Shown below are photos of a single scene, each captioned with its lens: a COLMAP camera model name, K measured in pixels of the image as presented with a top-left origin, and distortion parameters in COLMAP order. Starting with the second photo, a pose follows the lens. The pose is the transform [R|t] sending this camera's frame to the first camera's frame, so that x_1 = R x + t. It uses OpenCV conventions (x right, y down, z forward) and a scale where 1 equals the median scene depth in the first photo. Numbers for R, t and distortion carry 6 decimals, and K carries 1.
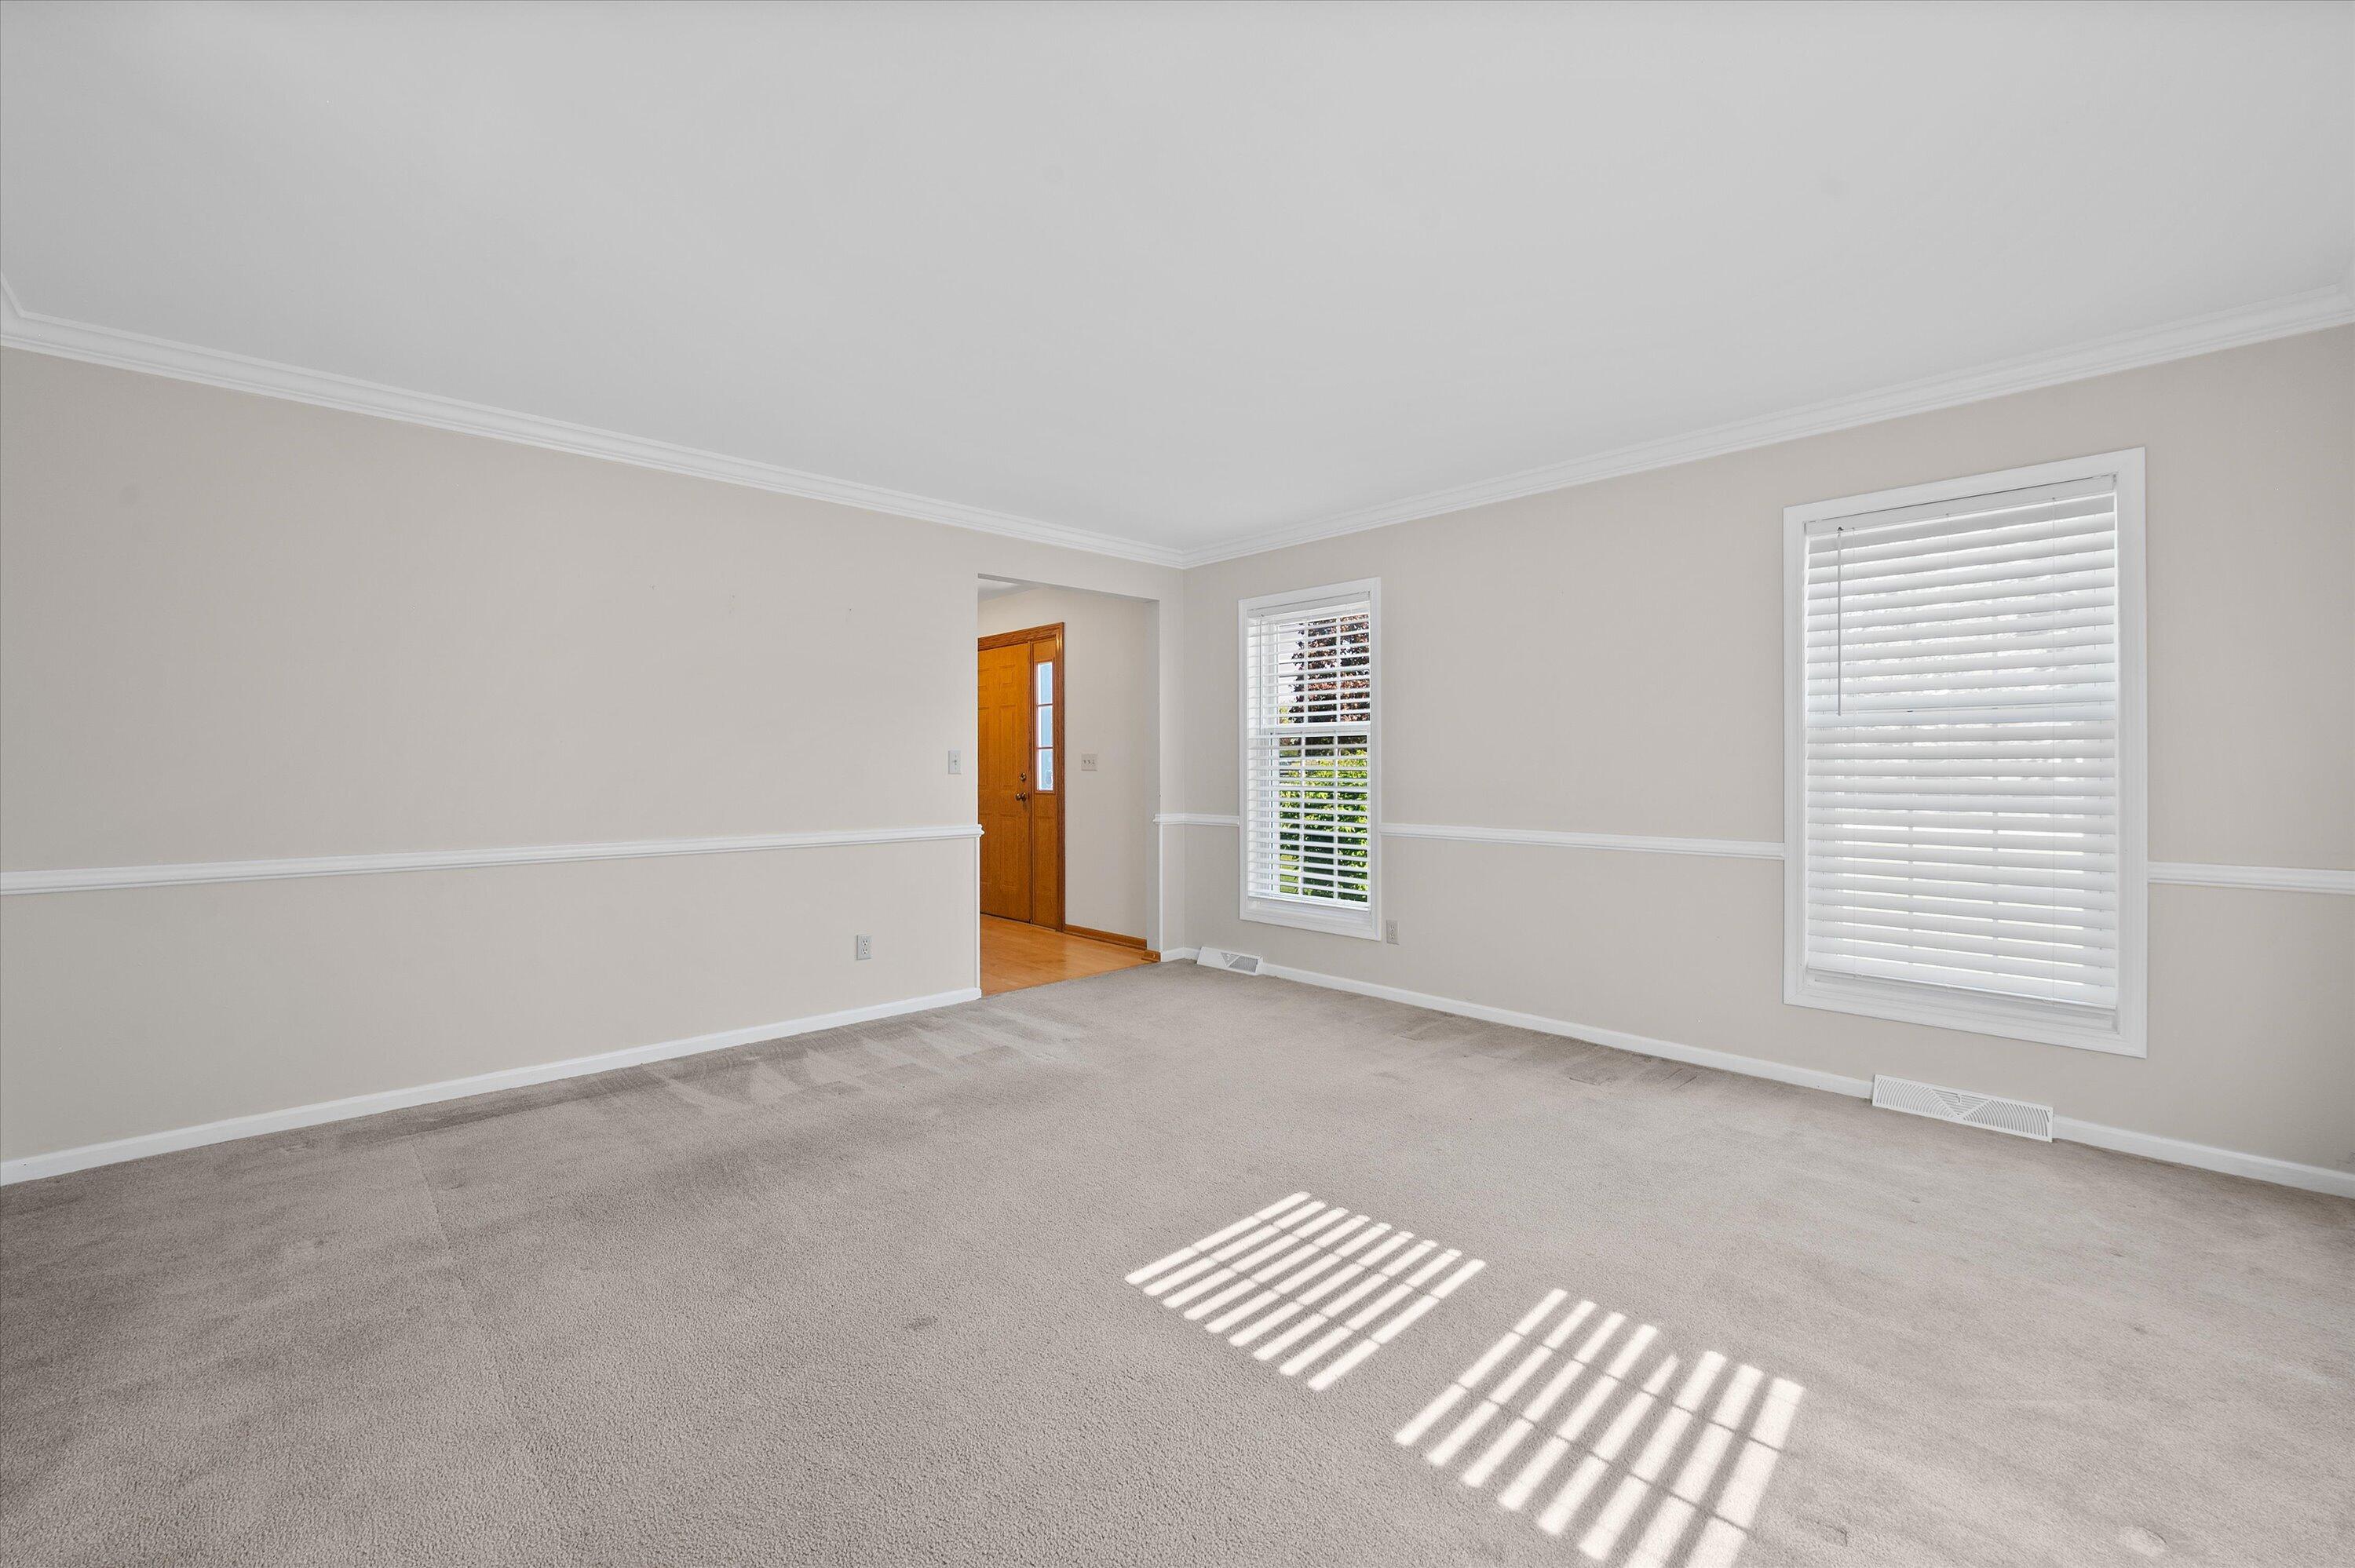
lens RADIAL K [[977.4, 0, 1193.5], [0, 977.4, 767.3], [0, 0, 1]] dist [-0.009638, -0.000167]
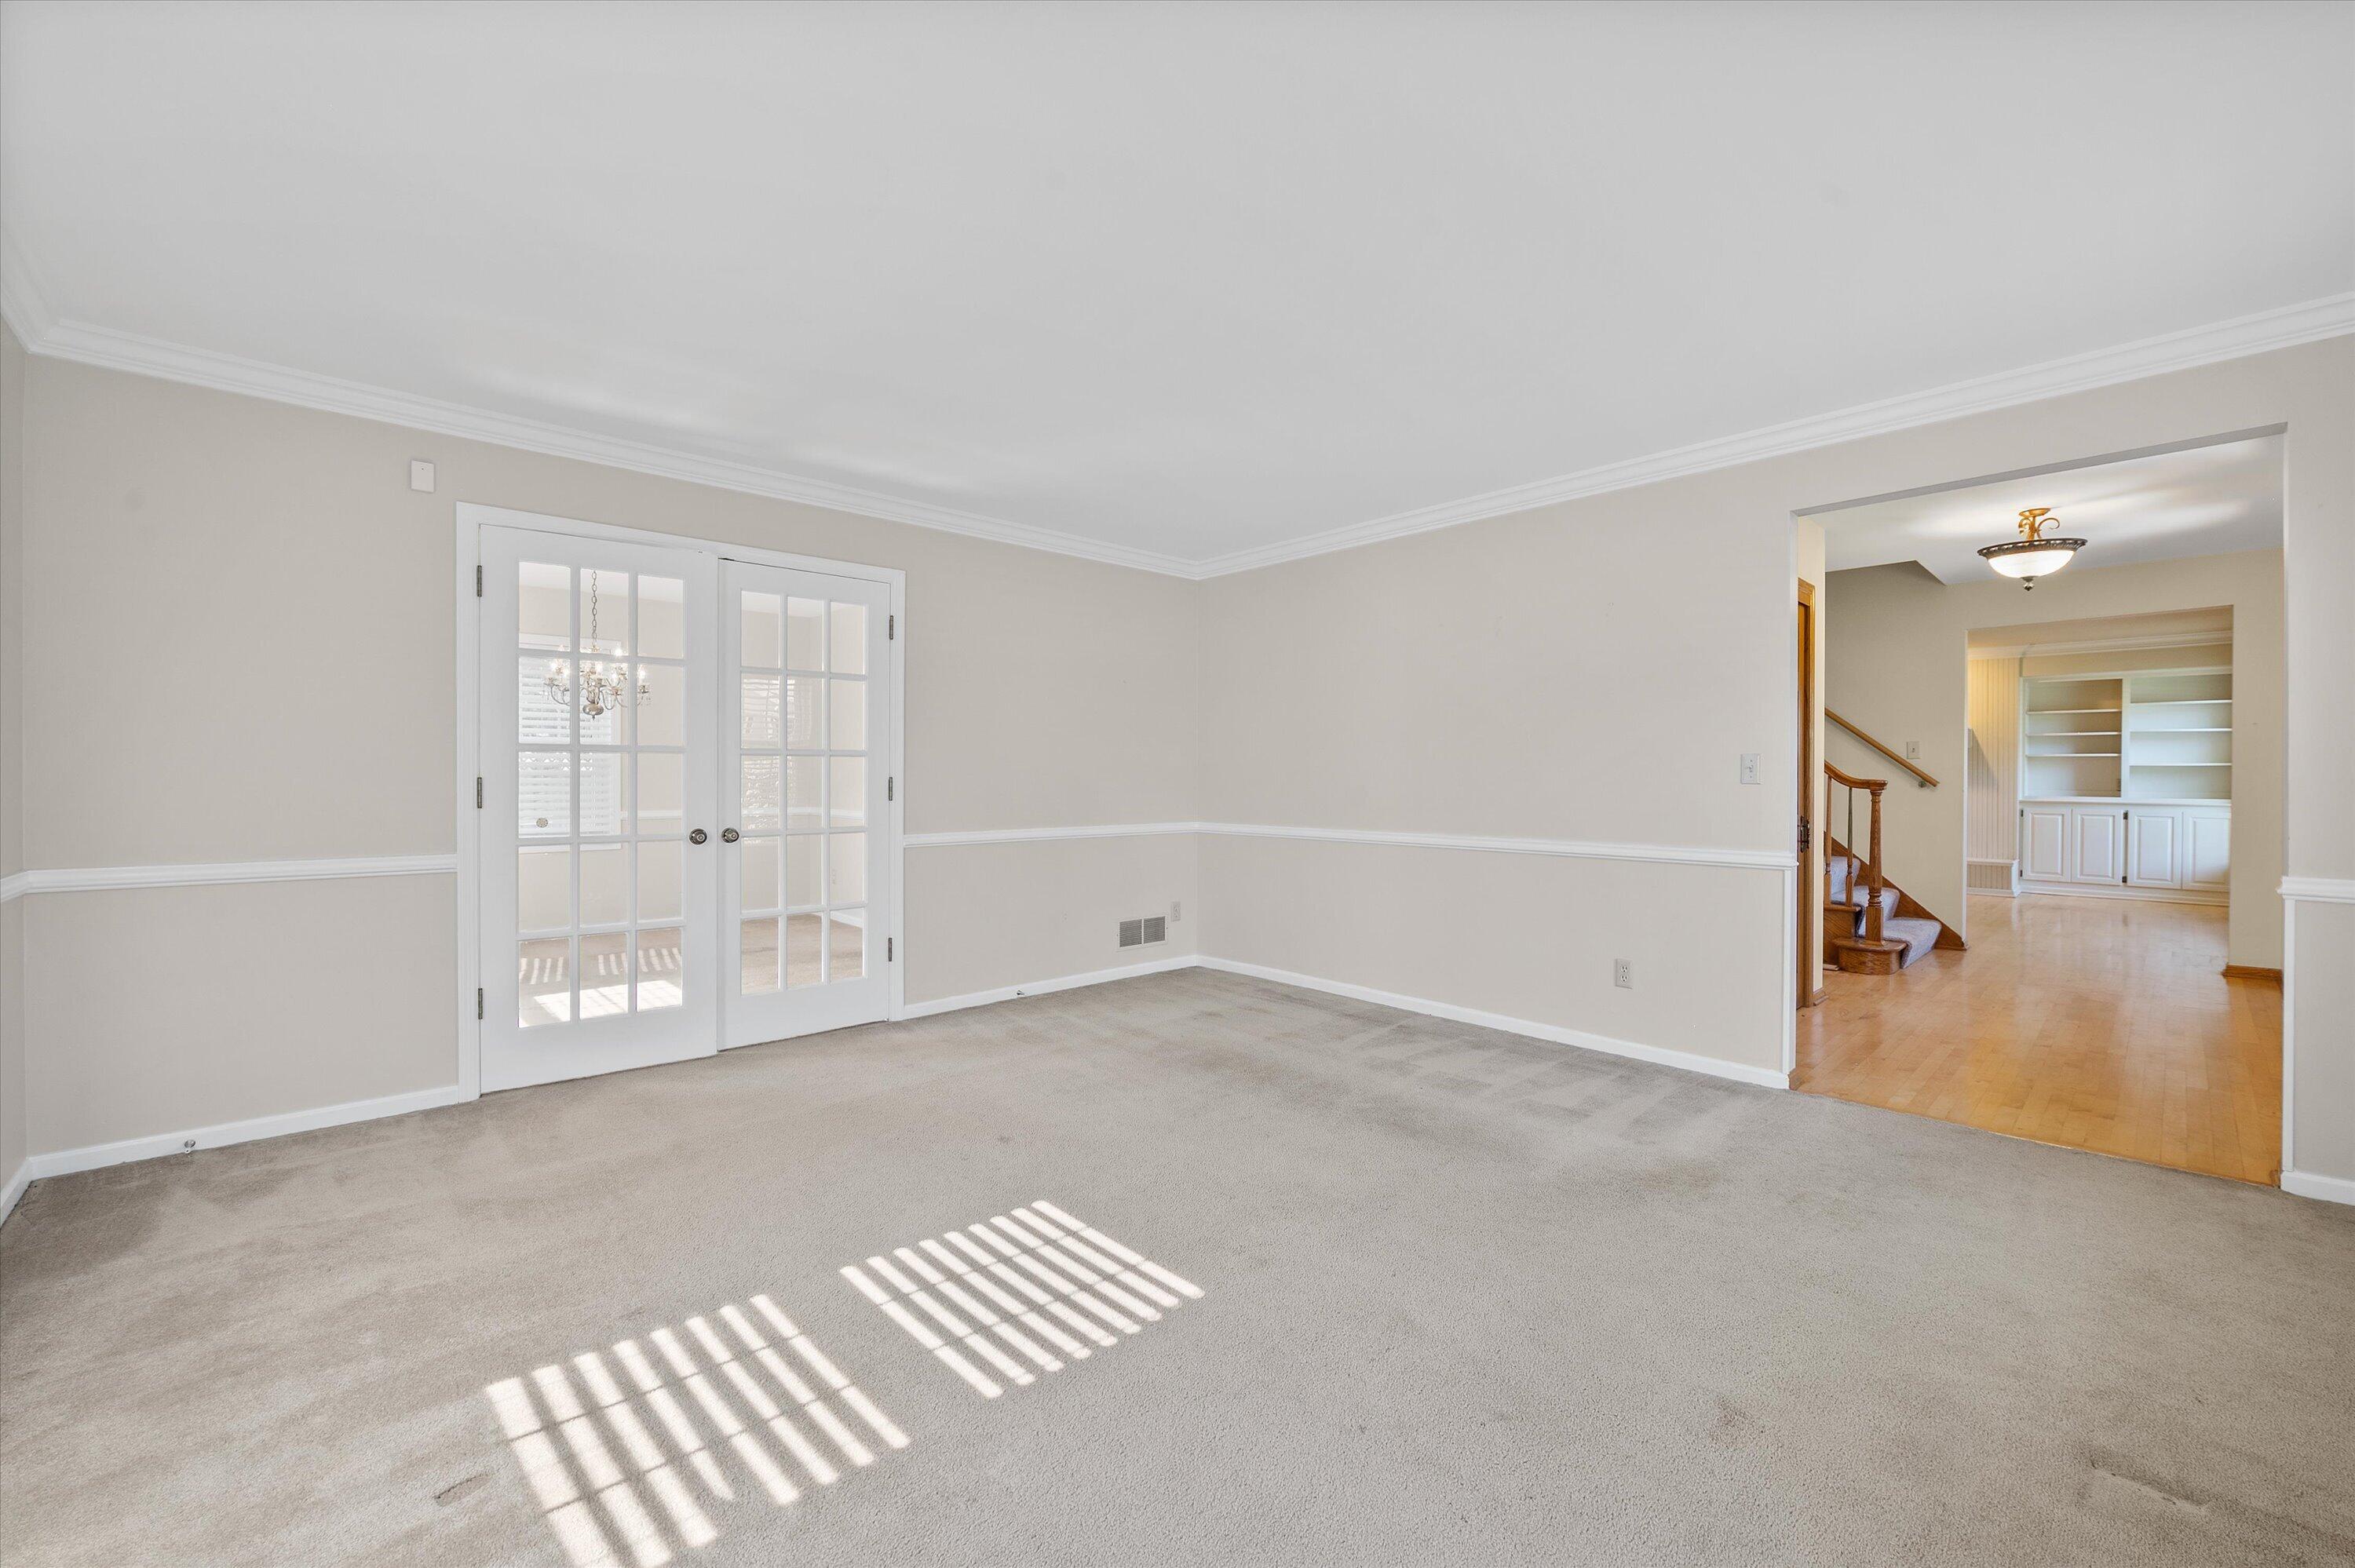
lens RADIAL K [[977.4, 0, 1193.5], [0, 977.4, 767.3], [0, 0, 1]] dist [-0.009638, -0.000167]
pose [[-0.037282, -0.005671, -0.999289, 1.050573], [-0.001179, 0.999983, -0.005631, -0.002951], [0.999304, 0.000968, -0.037288, 1.148778]]
